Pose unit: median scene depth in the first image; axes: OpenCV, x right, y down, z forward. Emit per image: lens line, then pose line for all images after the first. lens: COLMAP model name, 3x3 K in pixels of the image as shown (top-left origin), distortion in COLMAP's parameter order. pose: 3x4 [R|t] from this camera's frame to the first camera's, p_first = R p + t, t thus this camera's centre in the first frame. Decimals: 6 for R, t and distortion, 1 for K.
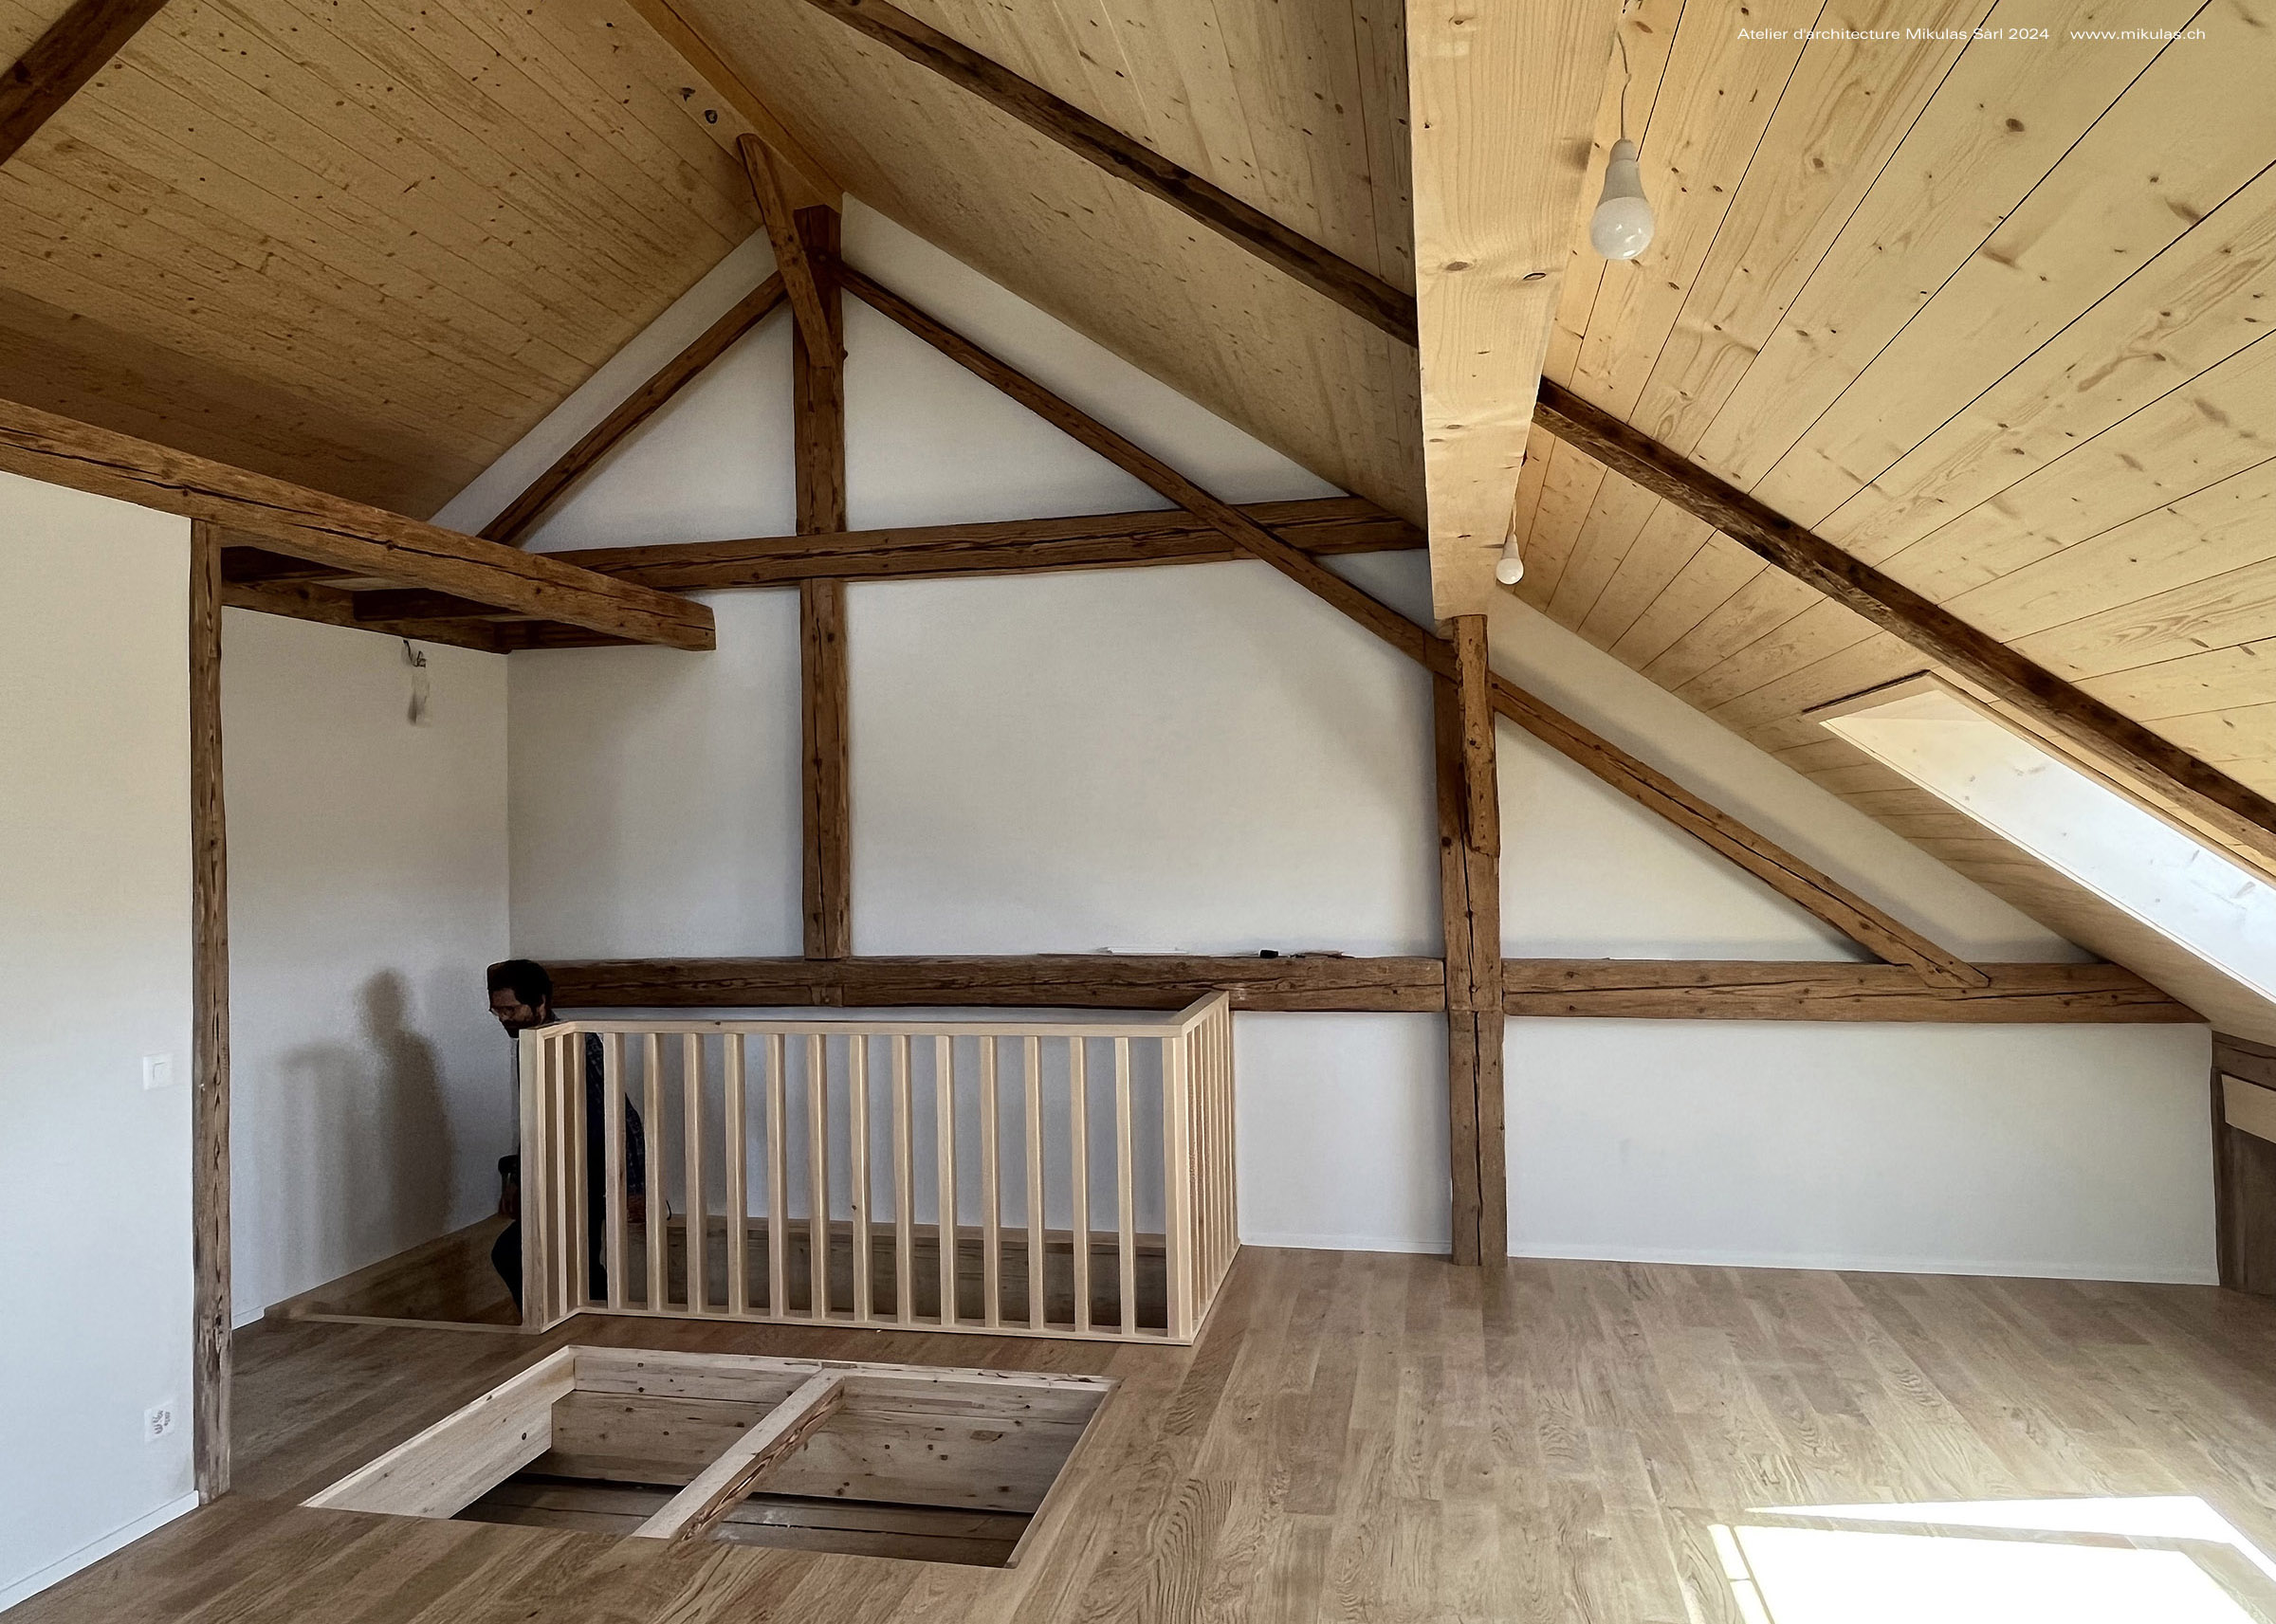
lens RADIAL K [[1461.5, 0, 1128.6], [0, 1461.5, 813.5], [0, 0, 1]] dist [-0.001653, -0.002293]
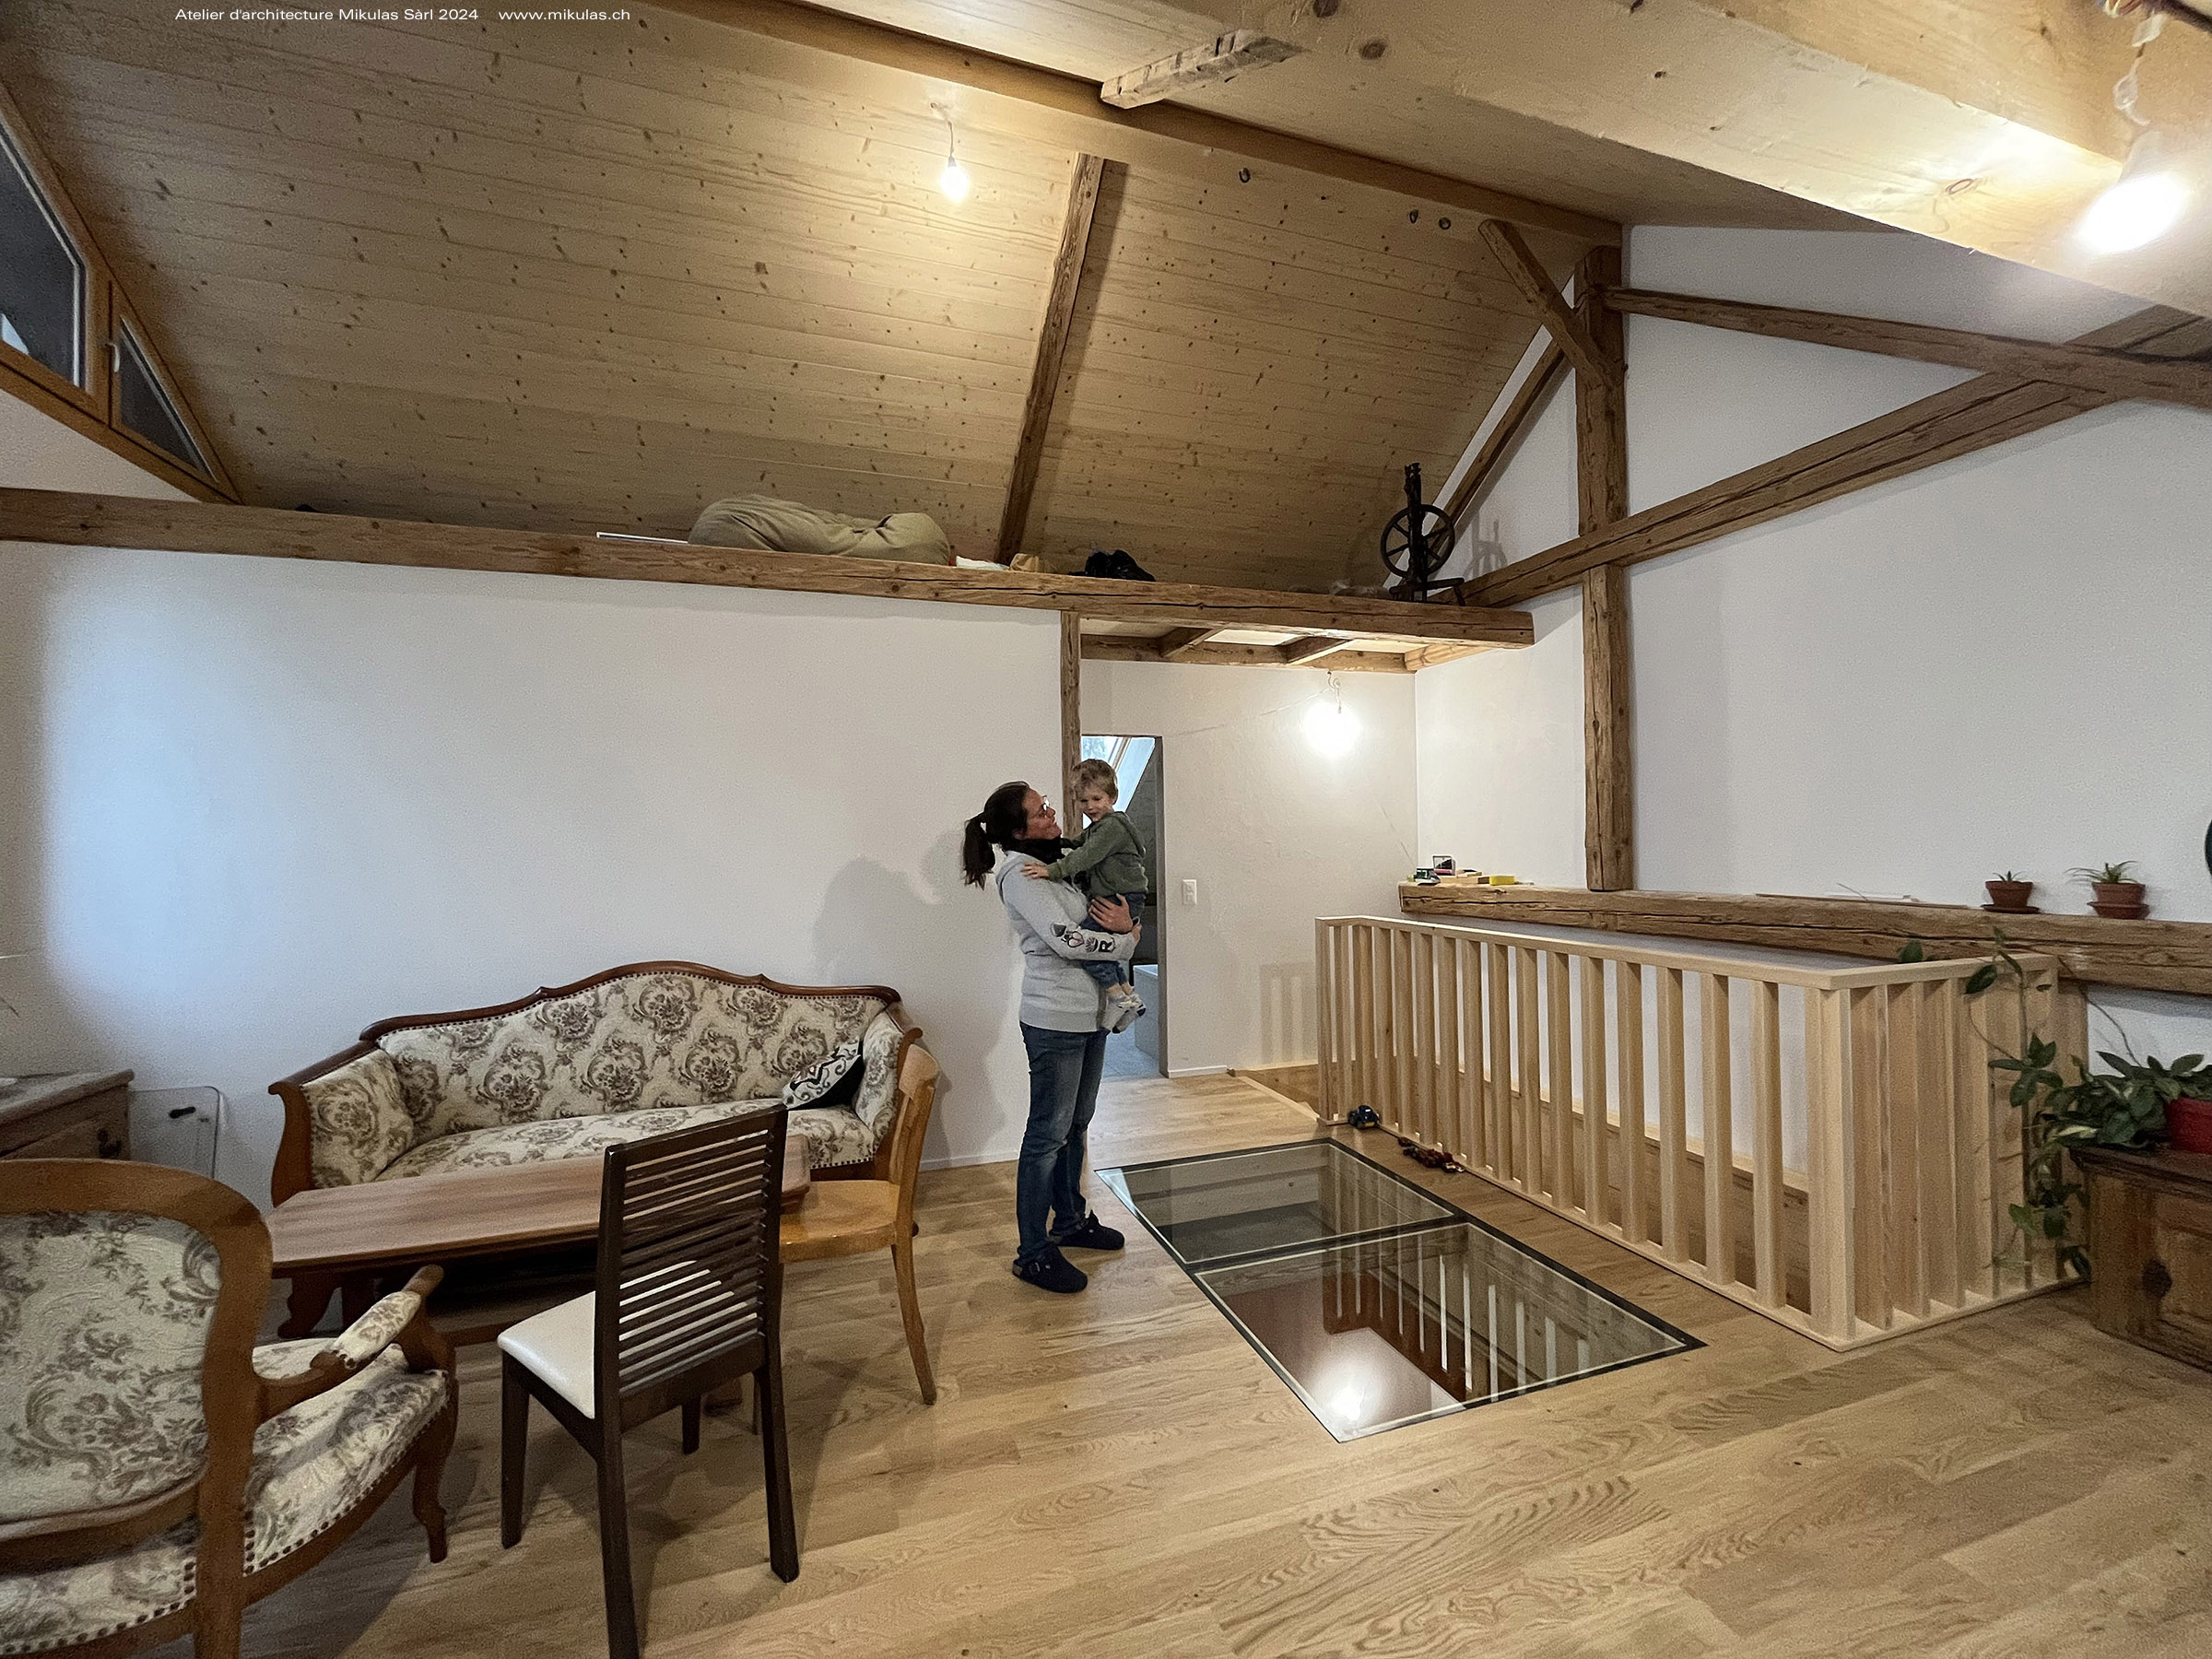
lens RADIAL K [[892.6, 0, 1093.8], [0, 892.6, 830.6], [0, 0, 1]] dist [-0.000723, -0.000757]
pose [[0.514147, 0.003207, -0.857696, 0.239156], [0.017882, 0.999736, 0.014457, 0.040726], [0.857516, -0.022770, 0.513954, 0.333178]]
